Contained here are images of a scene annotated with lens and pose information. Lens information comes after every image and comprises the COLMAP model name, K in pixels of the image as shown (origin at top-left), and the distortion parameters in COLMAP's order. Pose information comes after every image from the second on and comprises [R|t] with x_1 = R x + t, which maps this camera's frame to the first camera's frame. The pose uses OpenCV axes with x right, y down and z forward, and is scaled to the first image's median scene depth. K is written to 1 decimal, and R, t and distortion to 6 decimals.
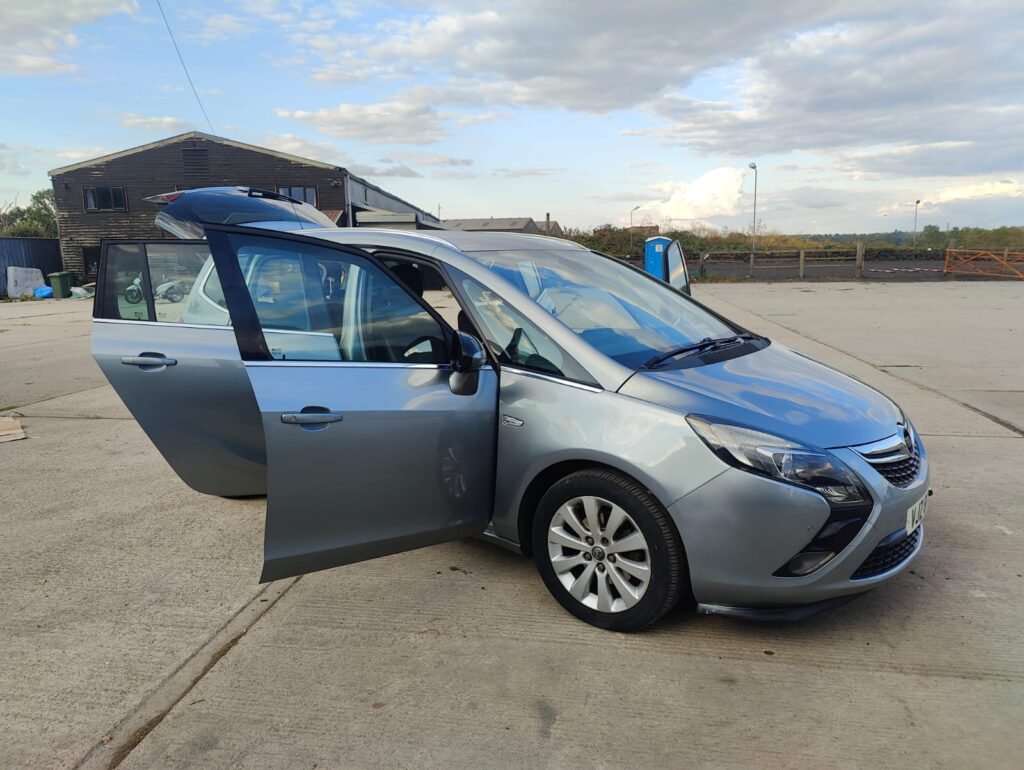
lens RADIAL K [[711.0, 0, 511.4], [0, 711.0, 386.8], [0, 0, 1]] dist [0.050126, -0.053976]
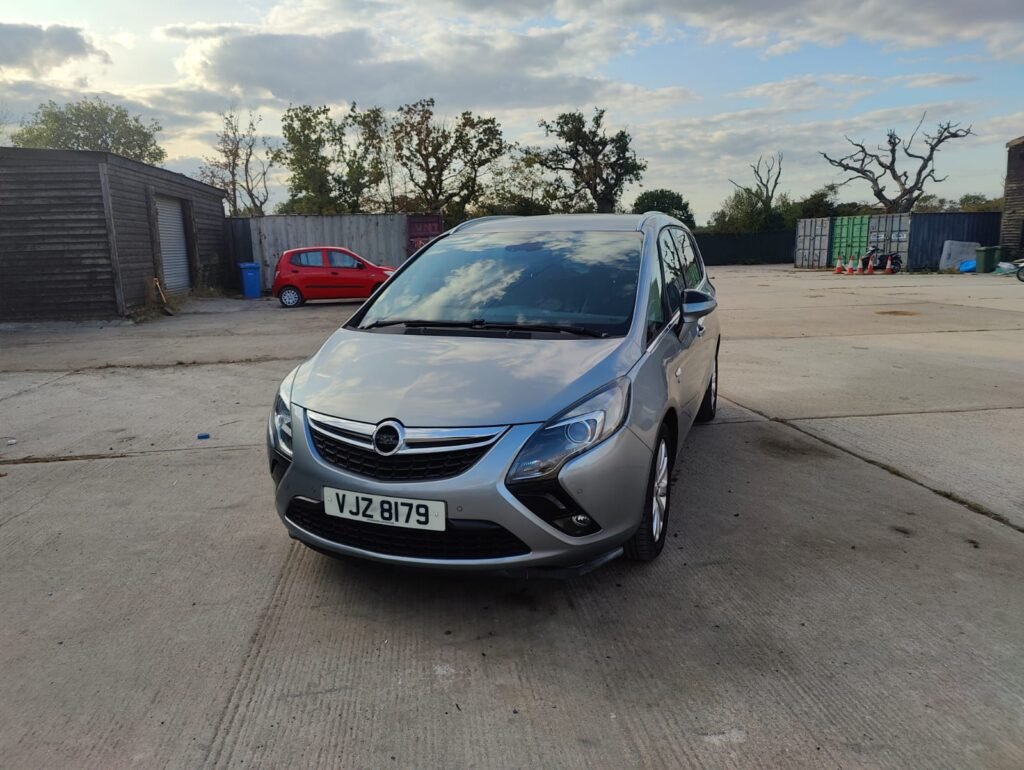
lens RADIAL K [[711.0, 0, 501.0], [0, 711.0, 383.2], [0, 0, 1]] dist [0.050126, -0.053976]
pose [[0.288571, 0.190034, -0.938410, 1.274678], [-0.160065, 0.975887, 0.148401, -0.140161], [0.943984, 0.107383, 0.312030, 0.735702]]
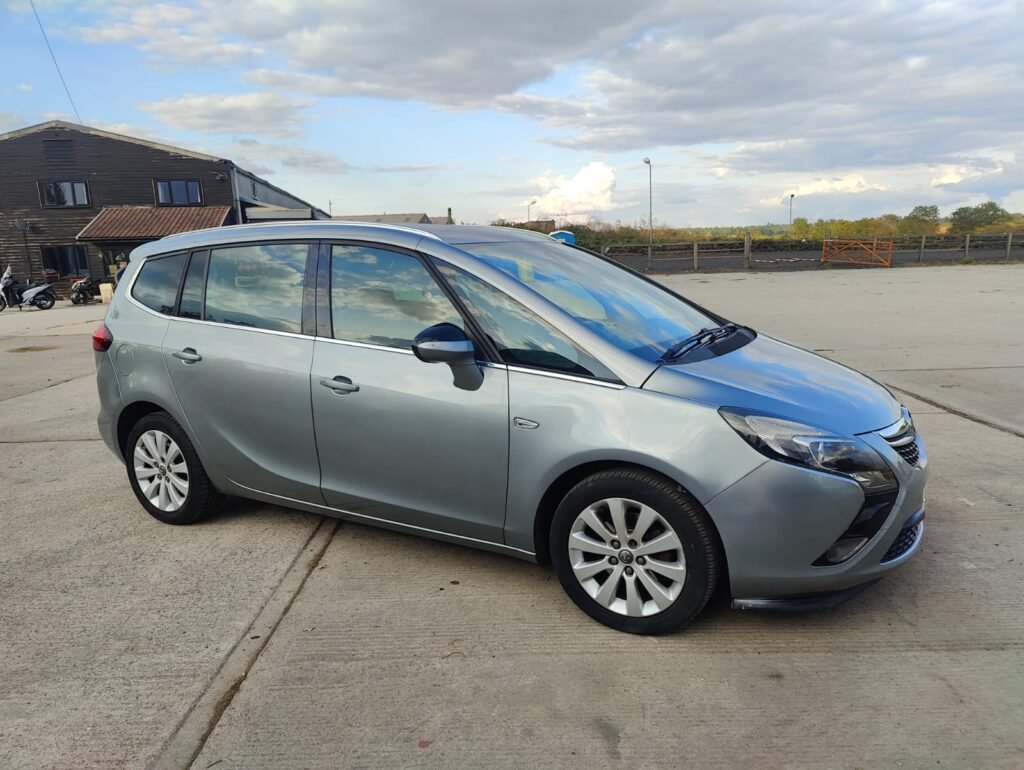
lens RADIAL K [[711.0, 0, 518.7], [0, 711.0, 399.7], [0, 0, 1]] dist [0.050126, -0.053976]
pose [[0.987858, -0.047061, 0.148062, -0.132020], [0.043640, 0.998702, 0.026270, -0.008362], [-0.149106, -0.019489, 0.988629, 0.064074]]
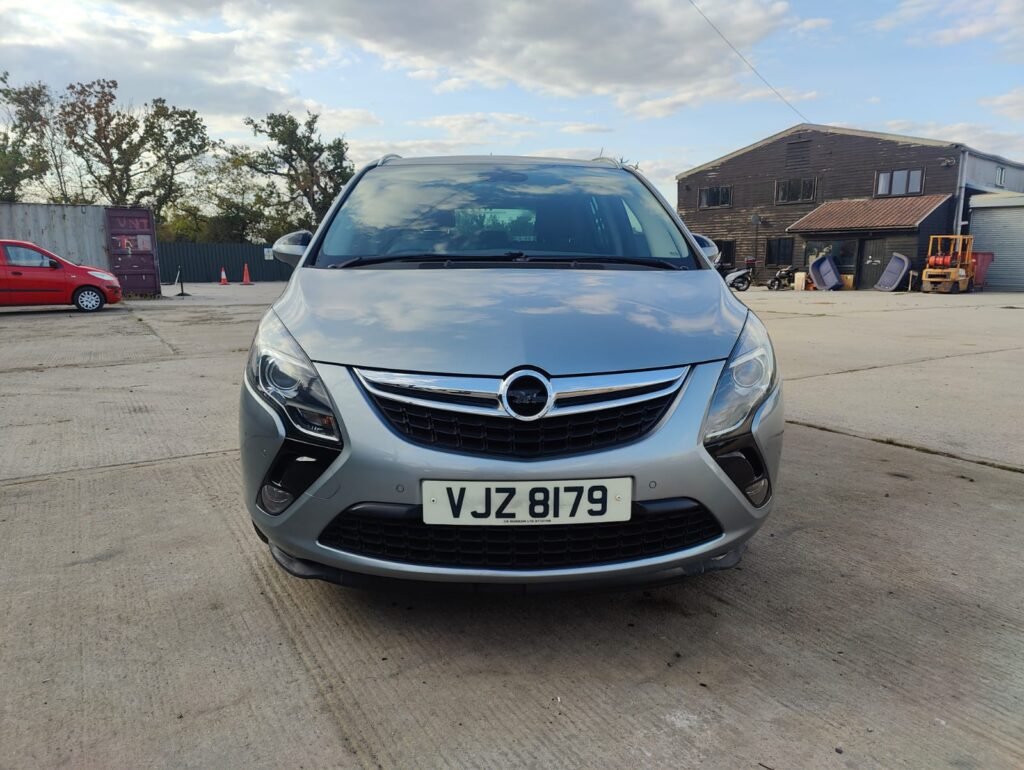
lens RADIAL K [[711.0, 0, 517.2], [0, 711.0, 398.8], [0, 0, 1]] dist [0.050126, -0.053976]
pose [[0.658682, 0.155043, -0.736274, 0.875499], [-0.145198, 0.986339, 0.077805, 0.025890], [0.738279, 0.055657, 0.672195, 0.504742]]
